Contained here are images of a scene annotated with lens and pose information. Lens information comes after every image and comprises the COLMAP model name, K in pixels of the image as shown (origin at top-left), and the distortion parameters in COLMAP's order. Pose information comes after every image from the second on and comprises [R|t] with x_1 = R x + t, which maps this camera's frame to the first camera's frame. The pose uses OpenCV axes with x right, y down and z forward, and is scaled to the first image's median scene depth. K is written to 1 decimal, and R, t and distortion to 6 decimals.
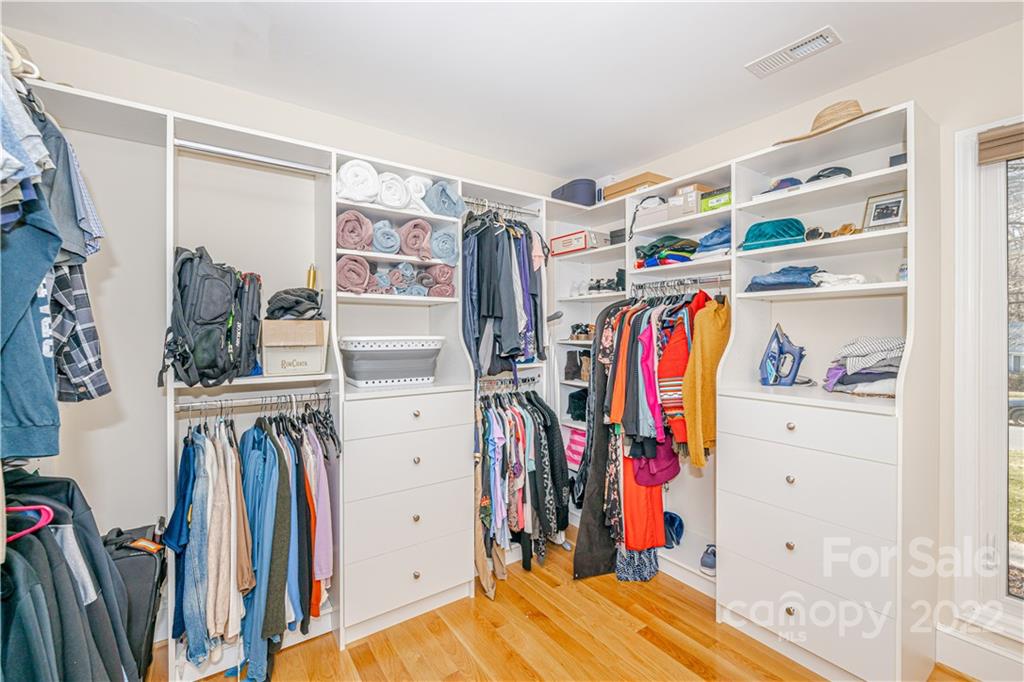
lens RADIAL K [[430.4, 0, 506.8], [0, 430.4, 334.2], [0, 0, 1]] dist [-0.000830, -0.001662]
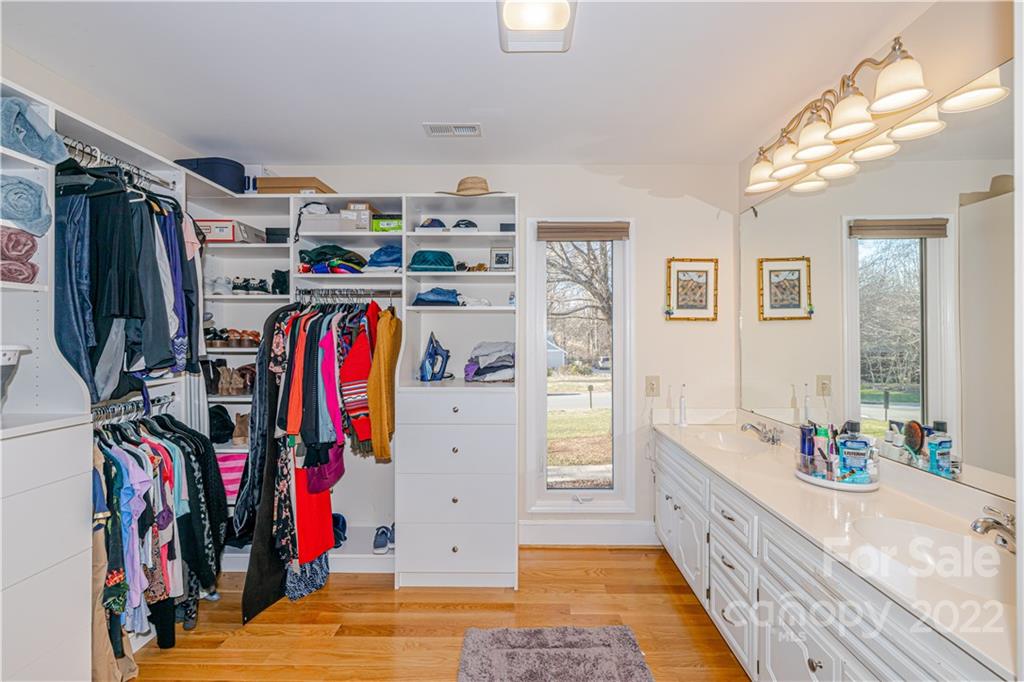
lens RADIAL K [[430.4, 0, 507.6], [0, 430.4, 336.0], [0, 0, 1]] dist [-0.000830, -0.001662]
pose [[0.593849, 0.005145, 0.804560, -0.233769], [0.001116, 0.999973, -0.007219, -0.002810], [-0.804576, 0.005185, 0.593827, 0.059074]]
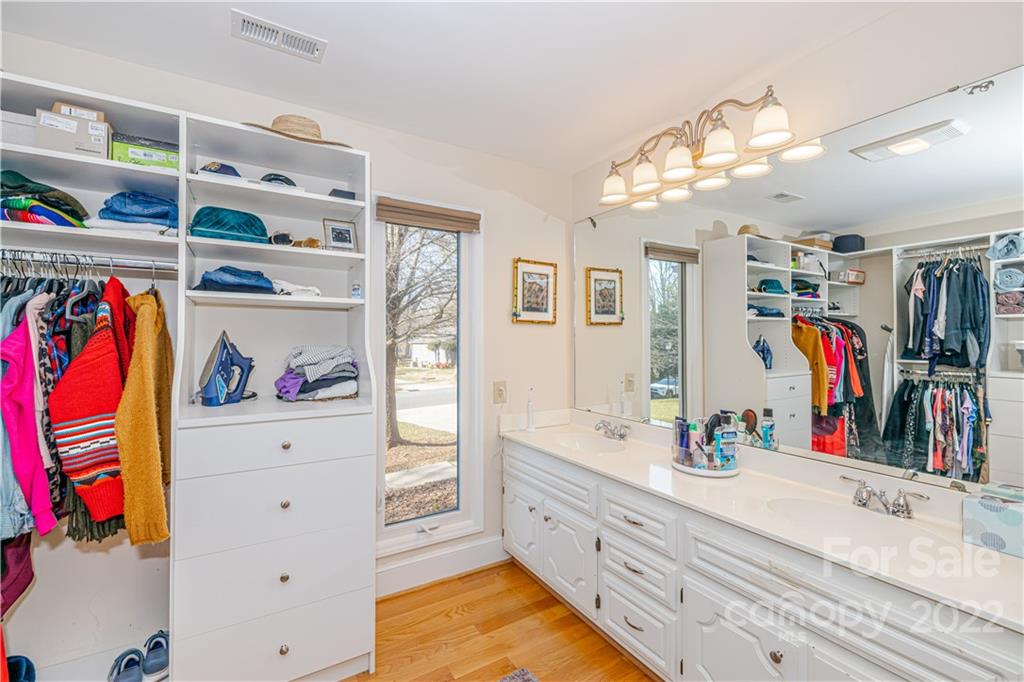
lens RADIAL K [[430.4, 0, 497.4], [0, 430.4, 337.3], [0, 0, 1]] dist [-0.000830, -0.001662]
pose [[0.066360, 0.009230, 0.997753, -0.163775], [0.000238, 0.999957, -0.009266, -0.004196], [-0.997796, 0.000853, 0.066355, 0.363916]]
